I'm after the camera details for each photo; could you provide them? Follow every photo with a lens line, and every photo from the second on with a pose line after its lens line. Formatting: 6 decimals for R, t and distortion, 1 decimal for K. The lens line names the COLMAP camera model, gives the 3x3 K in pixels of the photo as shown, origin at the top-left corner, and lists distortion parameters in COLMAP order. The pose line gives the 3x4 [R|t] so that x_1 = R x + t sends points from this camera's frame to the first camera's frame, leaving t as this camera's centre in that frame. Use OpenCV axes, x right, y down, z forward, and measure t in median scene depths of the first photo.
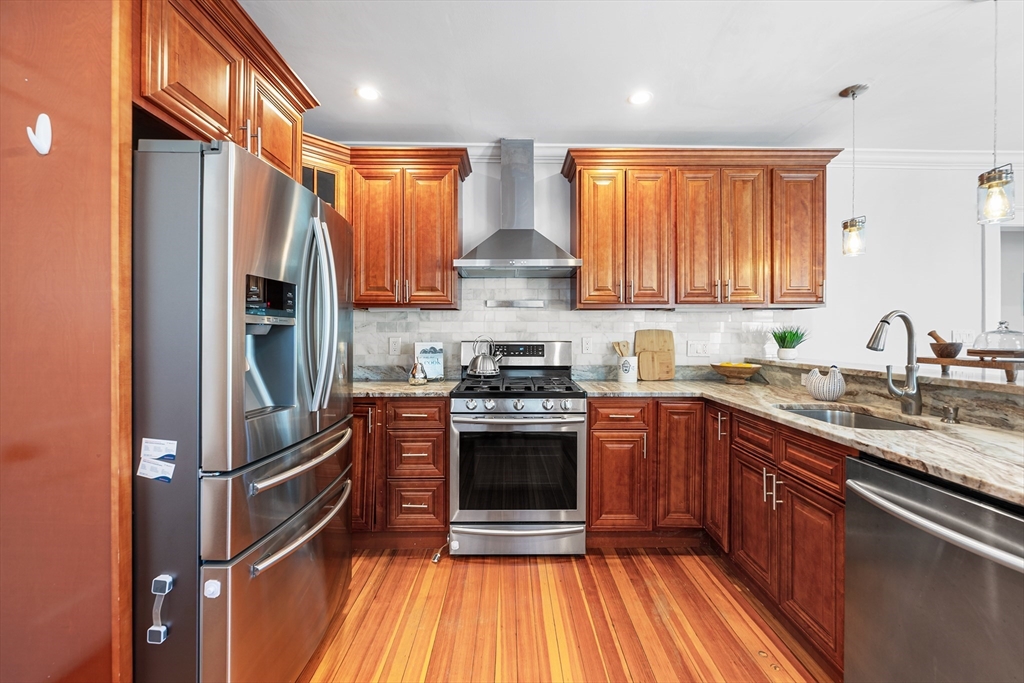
lens RADIAL K [[411.5, 0, 512.7], [0, 411.5, 336.6], [0, 0, 1]] dist [-0.000776, -0.000781]
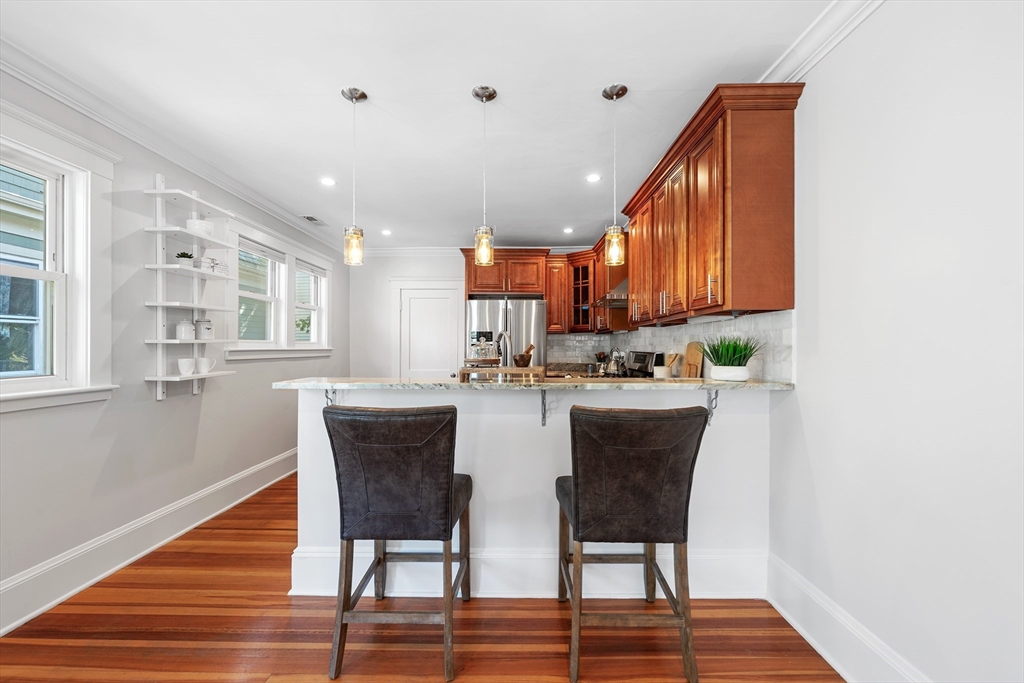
lens RADIAL K [[411.5, 0, 502.0], [0, 411.5, 344.7], [0, 0, 1]] dist [-0.000776, -0.000781]
pose [[-0.017652, -0.005292, -0.999830, 1.654140], [-0.007981, 0.999955, -0.005151, -0.003631], [0.999812, 0.007888, -0.017693, 0.680627]]
